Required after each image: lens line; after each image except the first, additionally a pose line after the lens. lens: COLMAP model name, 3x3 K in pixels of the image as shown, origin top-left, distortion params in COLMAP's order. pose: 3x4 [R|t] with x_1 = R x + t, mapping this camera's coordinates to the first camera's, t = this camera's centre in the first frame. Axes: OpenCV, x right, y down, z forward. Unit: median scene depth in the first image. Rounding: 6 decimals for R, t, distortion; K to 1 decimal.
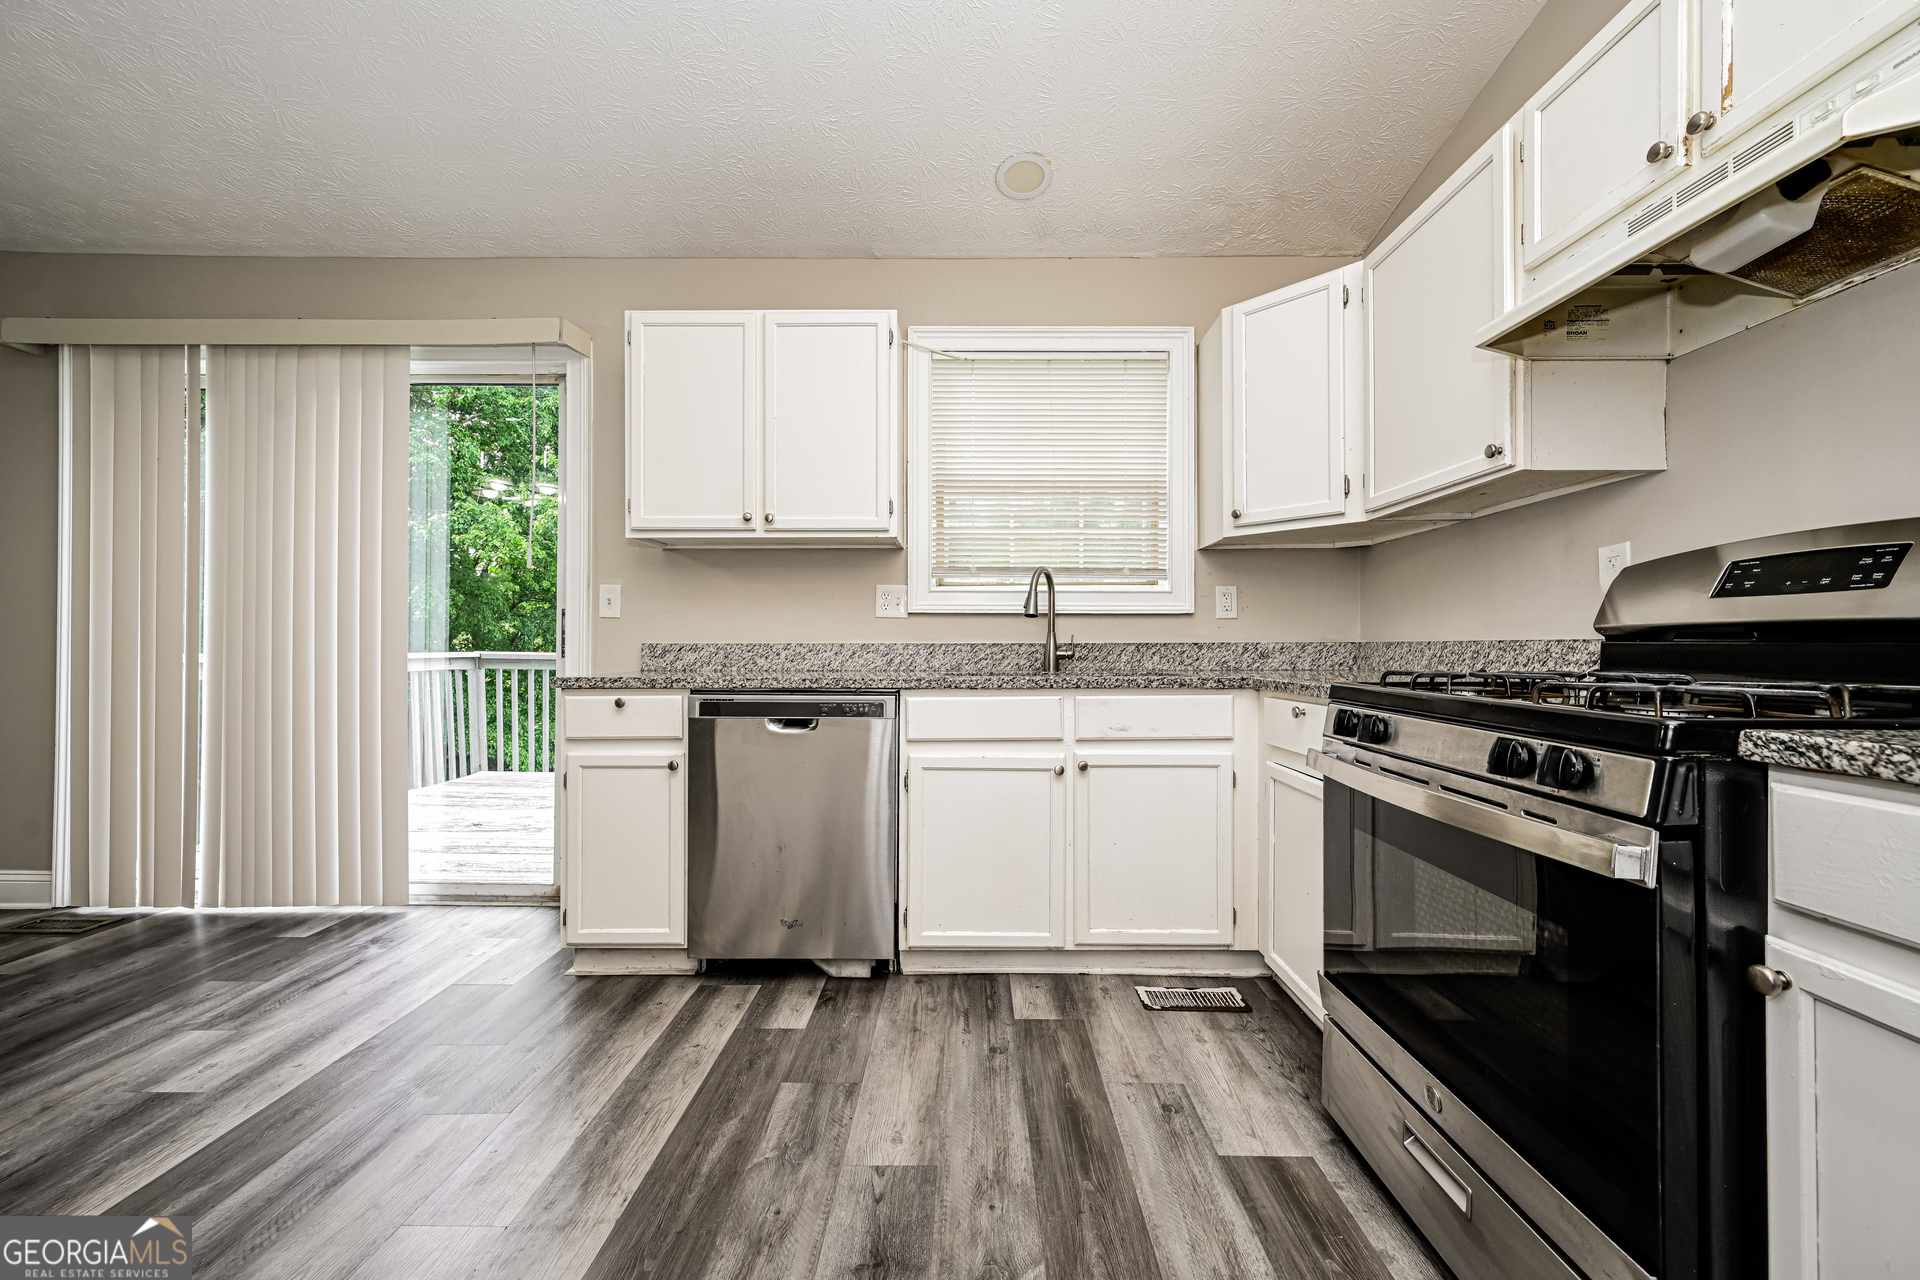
lens RADIAL K [[746.1, 0, 960.0], [0, 746.1, 640.0], [0, 0, 1]] dist [0.020096, 0.000010]
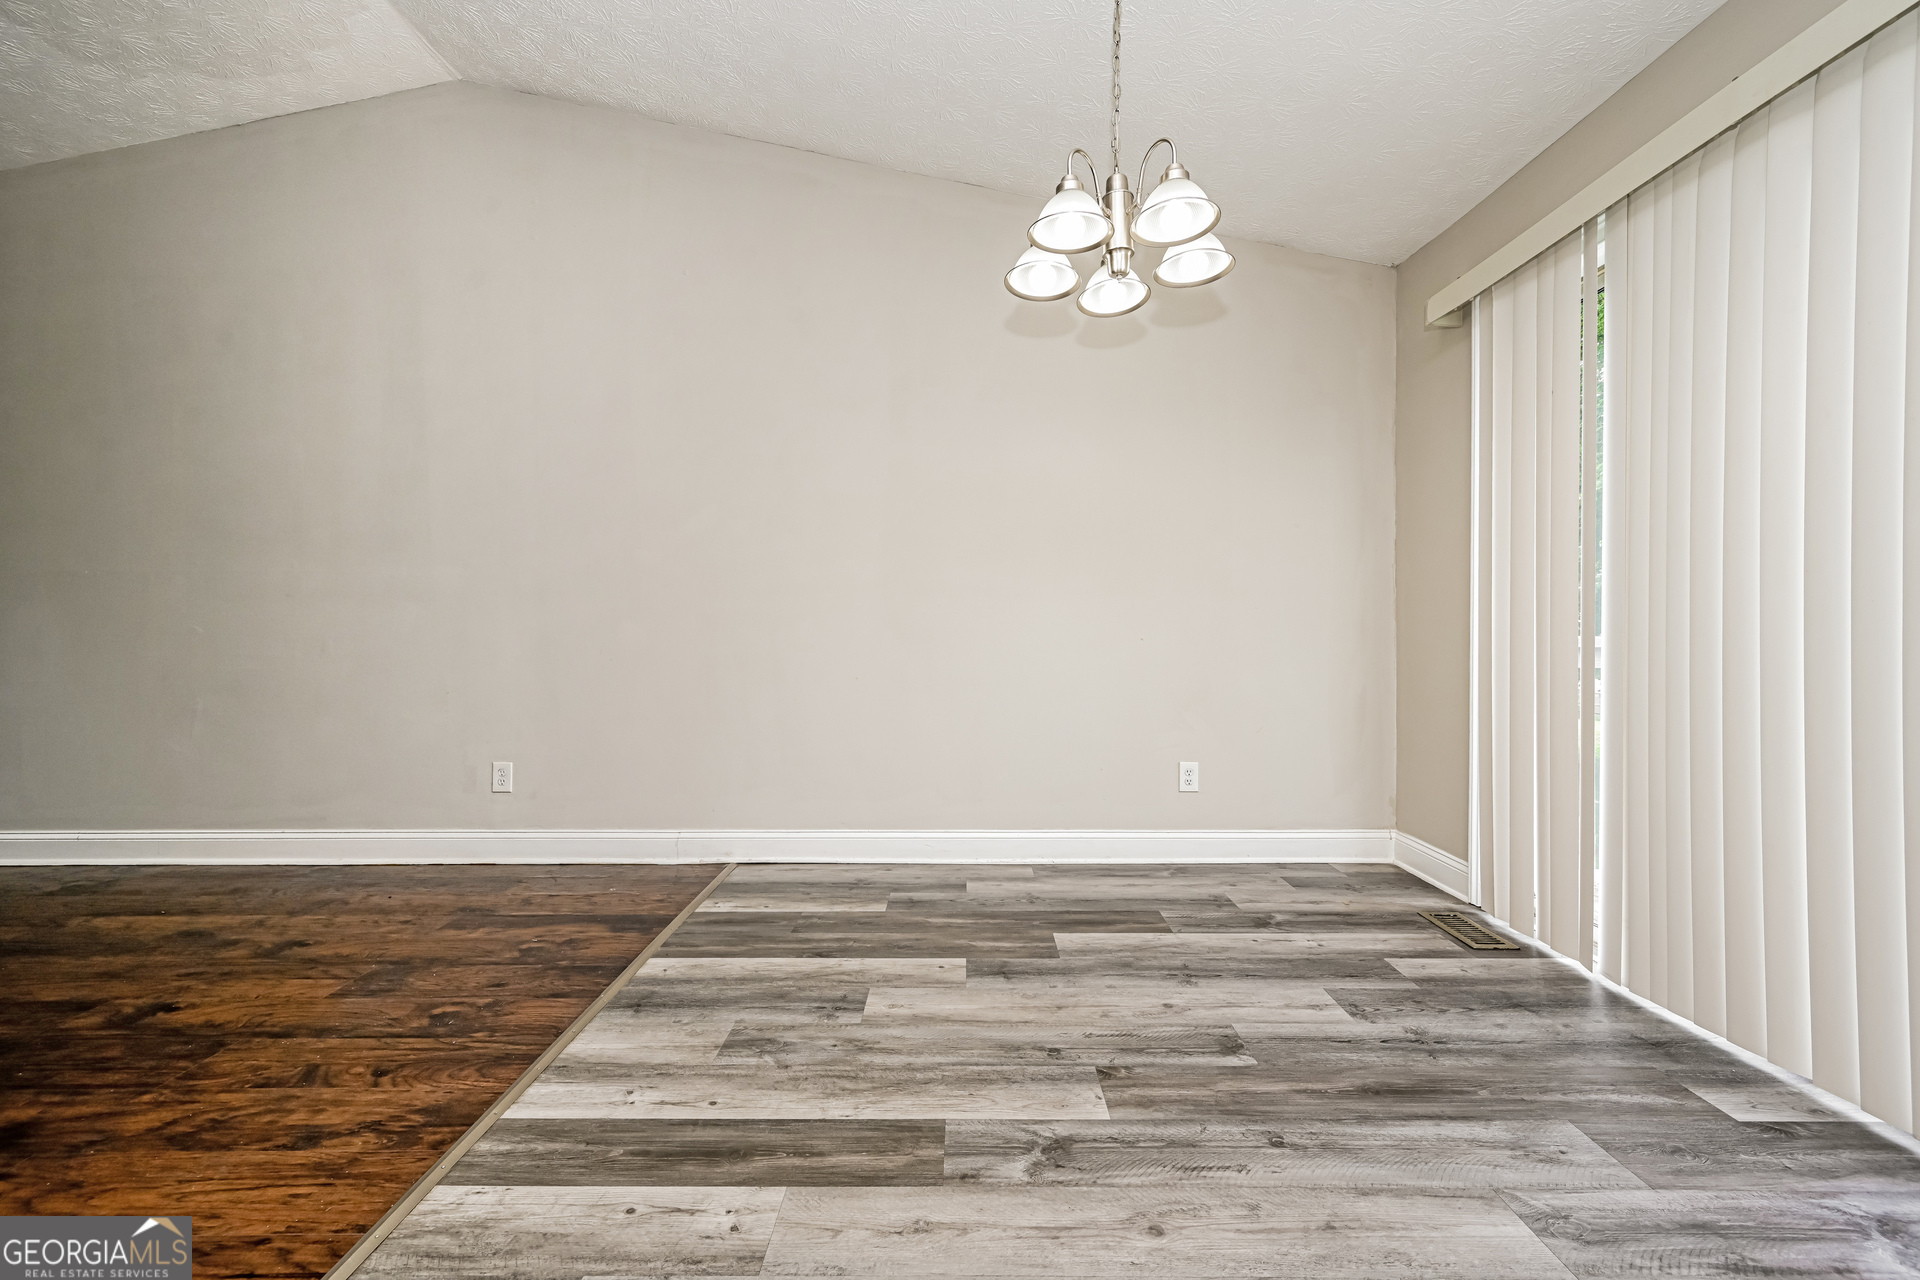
lens RADIAL K [[746.1, 0, 960.0], [0, 746.1, 640.0], [0, 0, 1]] dist [0.020096, 0.000010]
pose [[0.011707, -0.000201, -0.999931, -0.284586], [0.009941, 0.999951, -0.000084, 0.018694], [0.999882, -0.009939, 0.011708, 0.404670]]
